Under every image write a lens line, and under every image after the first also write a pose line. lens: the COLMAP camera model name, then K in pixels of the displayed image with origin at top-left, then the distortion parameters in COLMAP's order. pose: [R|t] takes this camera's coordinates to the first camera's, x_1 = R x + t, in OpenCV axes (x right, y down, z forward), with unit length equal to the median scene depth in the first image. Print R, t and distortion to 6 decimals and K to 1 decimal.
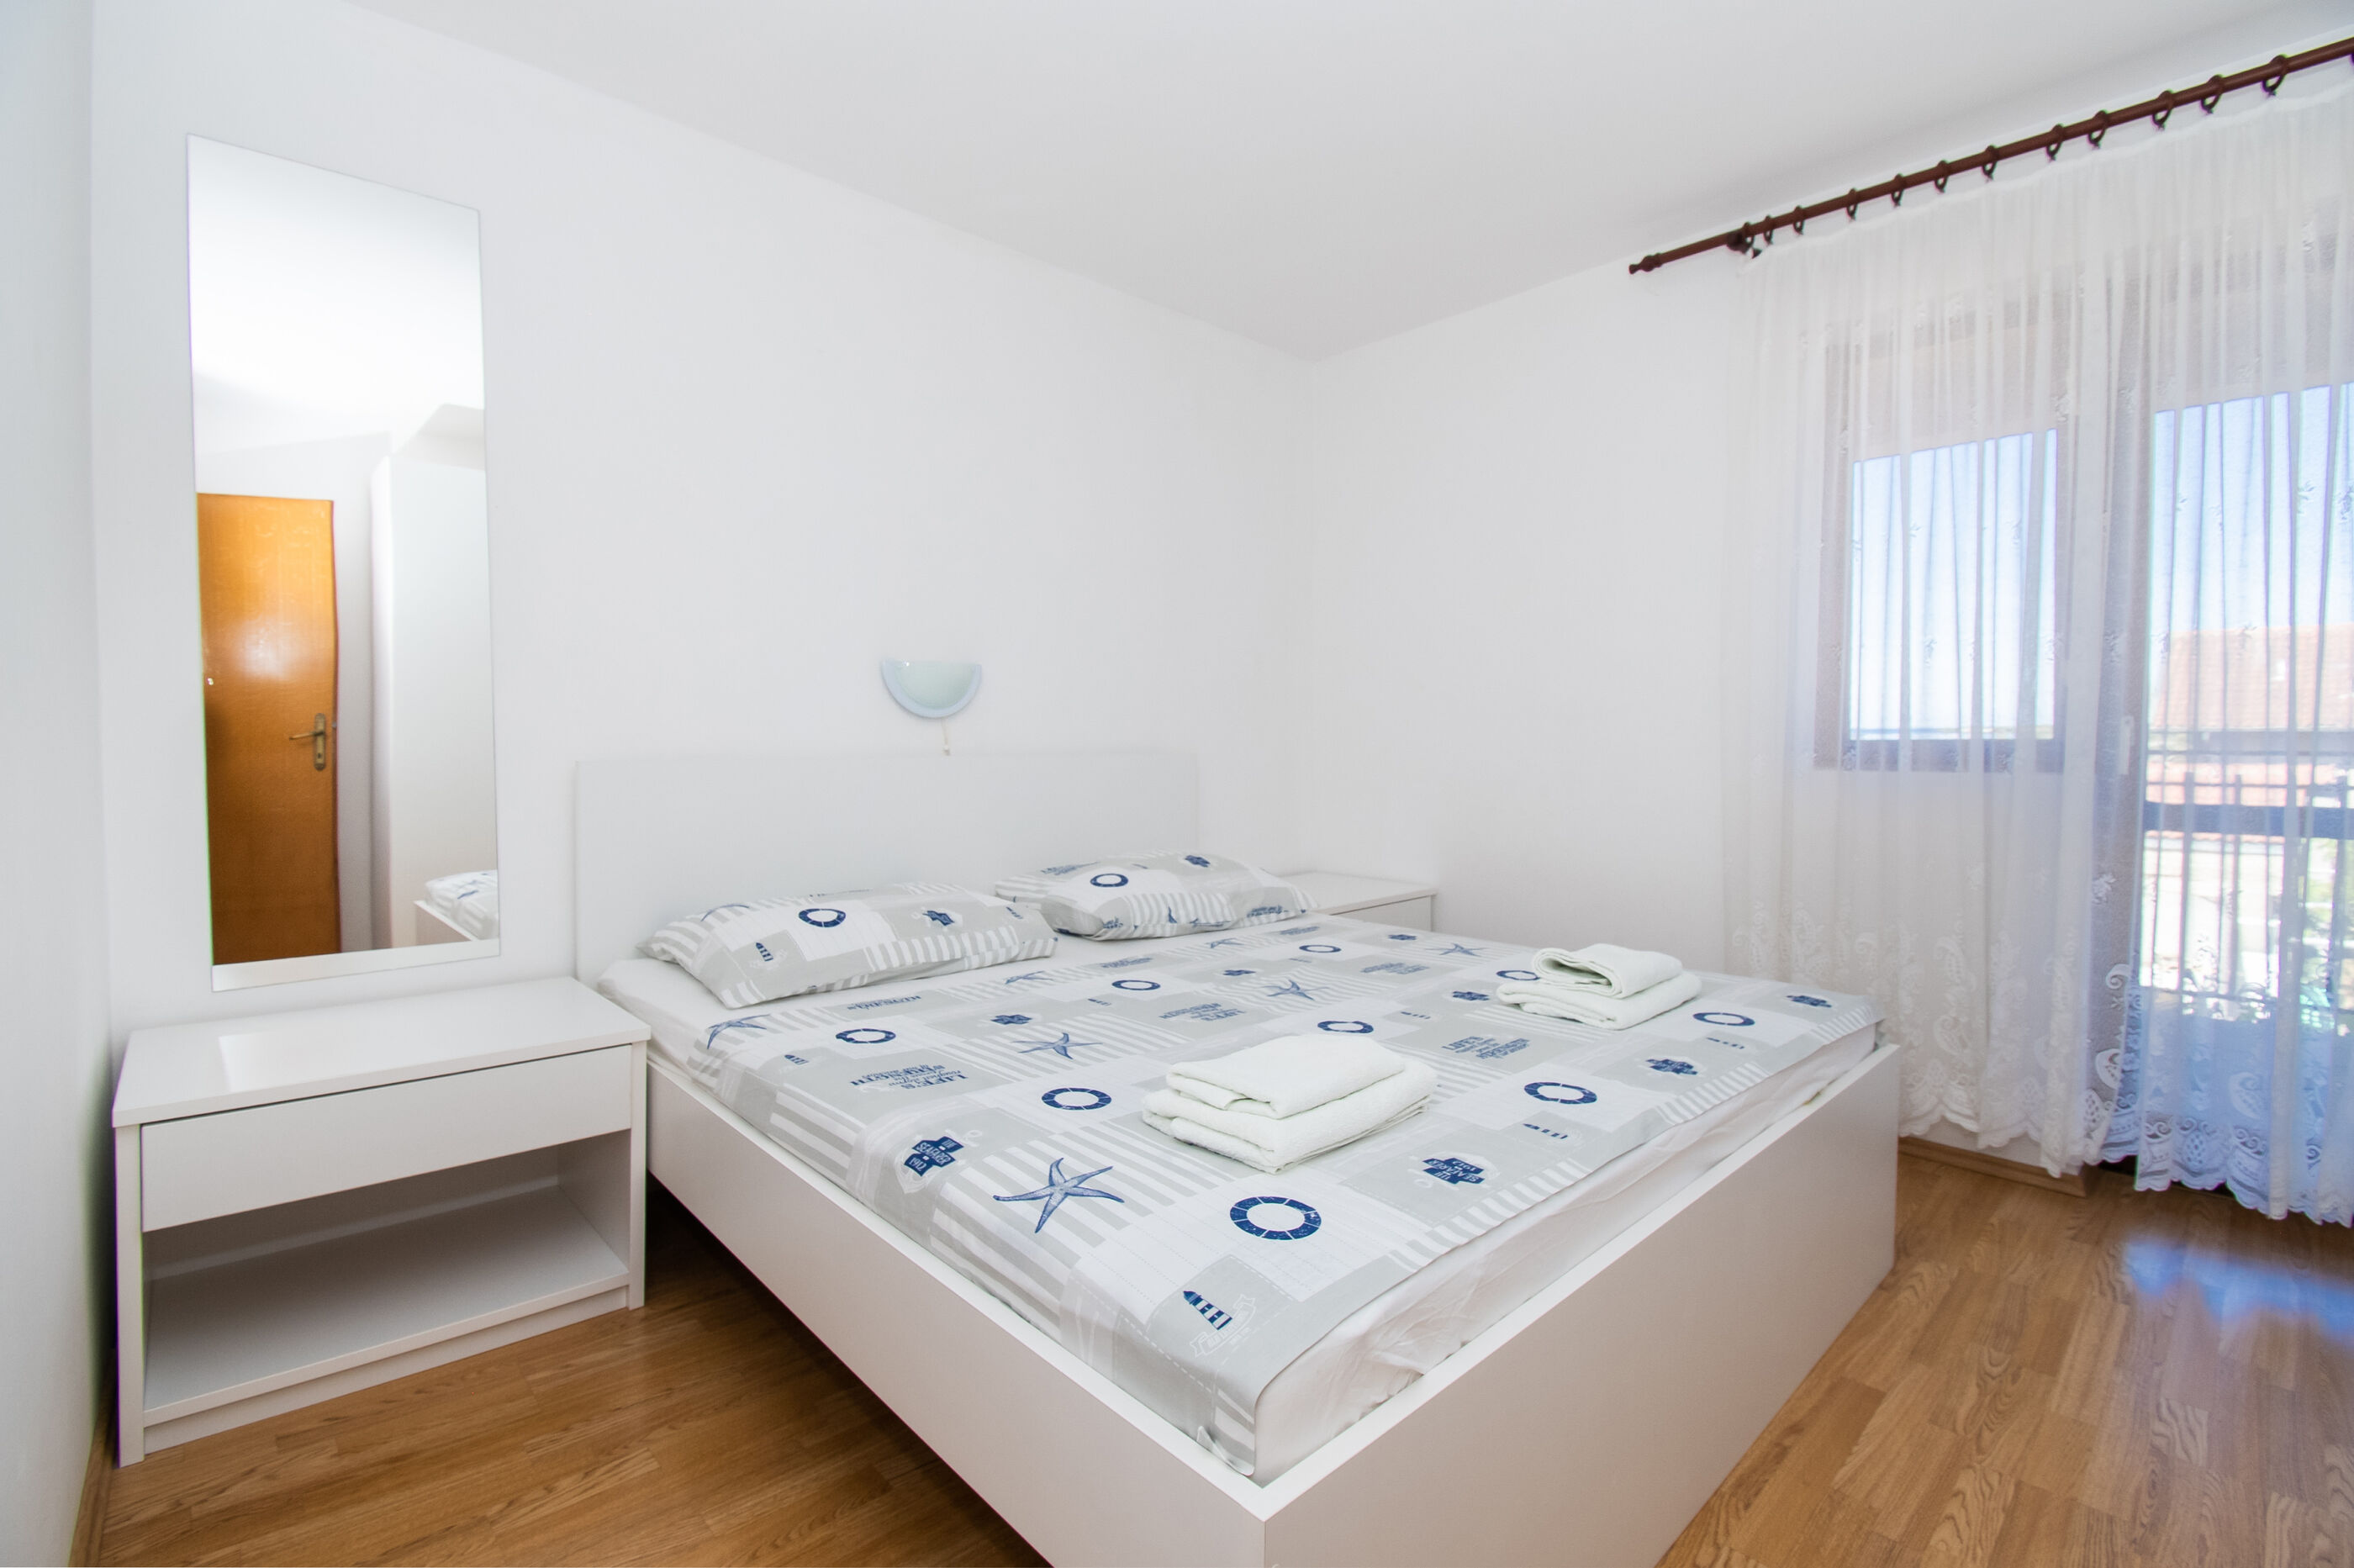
lens RADIAL K [[1036.1, 0, 1146.8], [0, 1036.1, 751.0], [0, 0, 1]] dist [0.014570, -0.000075]
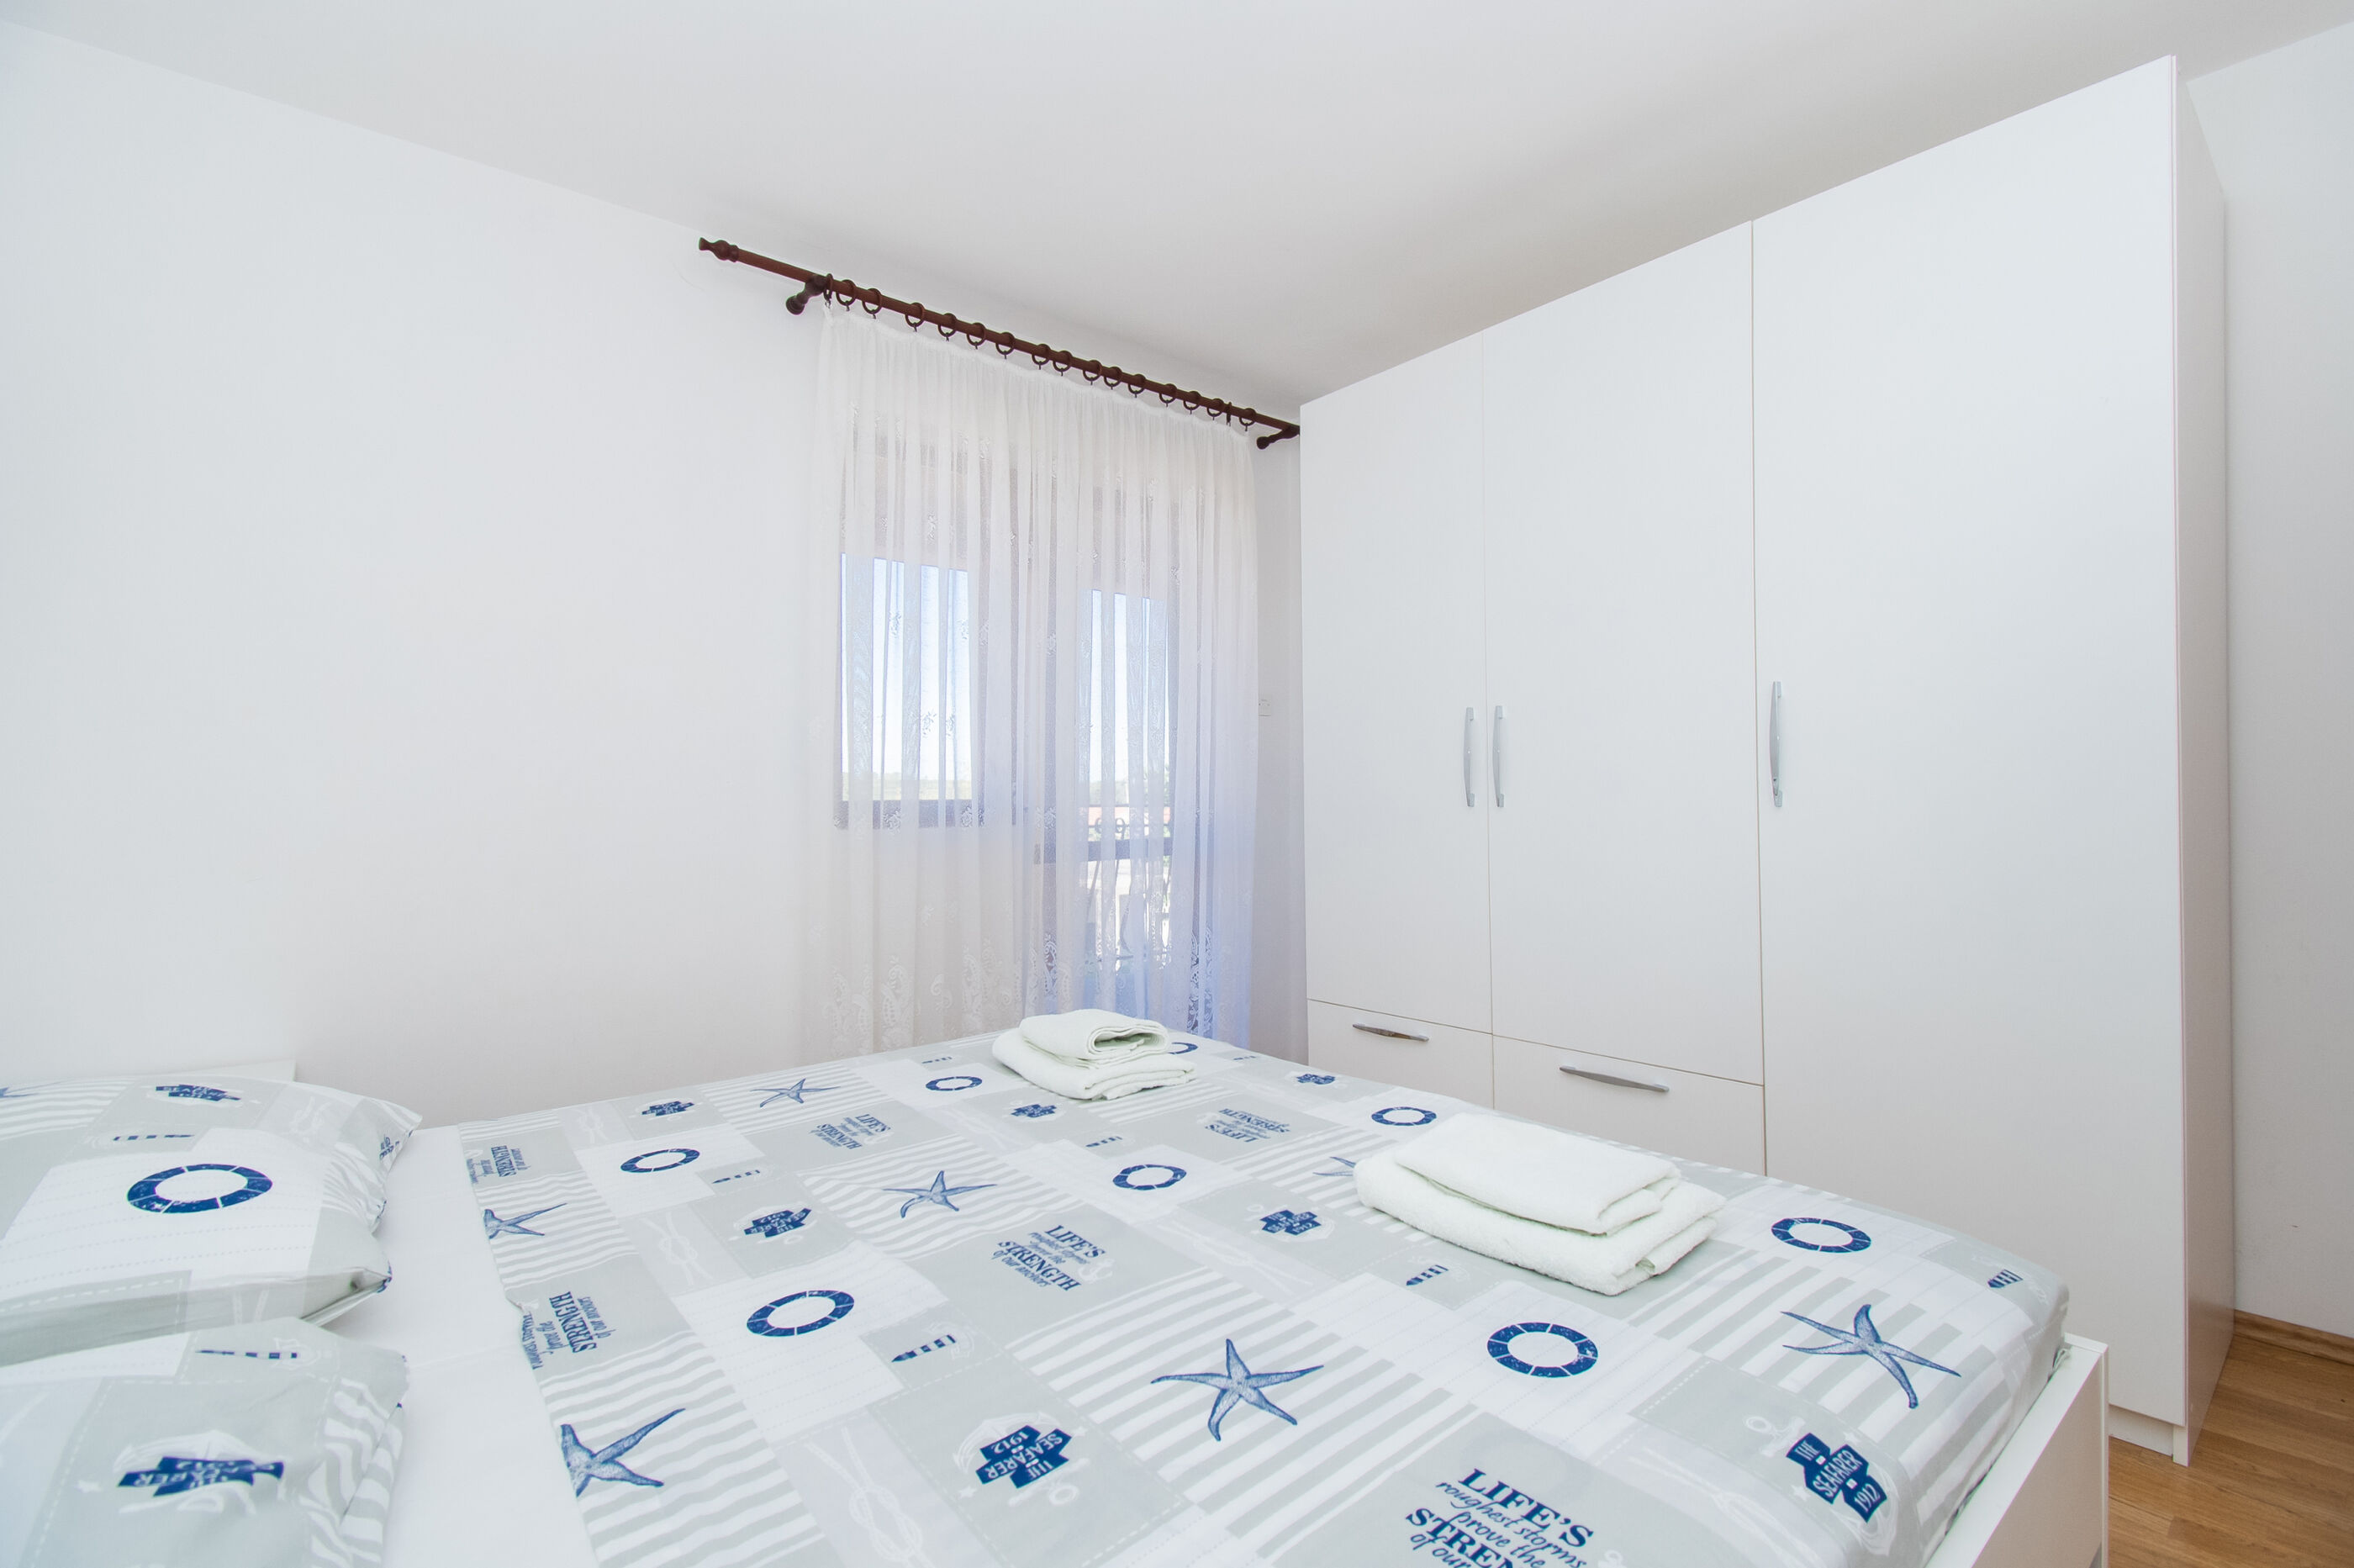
lens RADIAL K [[1054.4, 0, 1187.3], [0, 1054.4, 777.6], [0, 0, 1]] dist [0.013491, -0.020974]
pose [[0.027071, 0.021068, 0.999411, -0.670432], [0.015422, 0.999650, -0.021490, -0.009399], [-0.999515, 0.015995, 0.026737, 1.085267]]
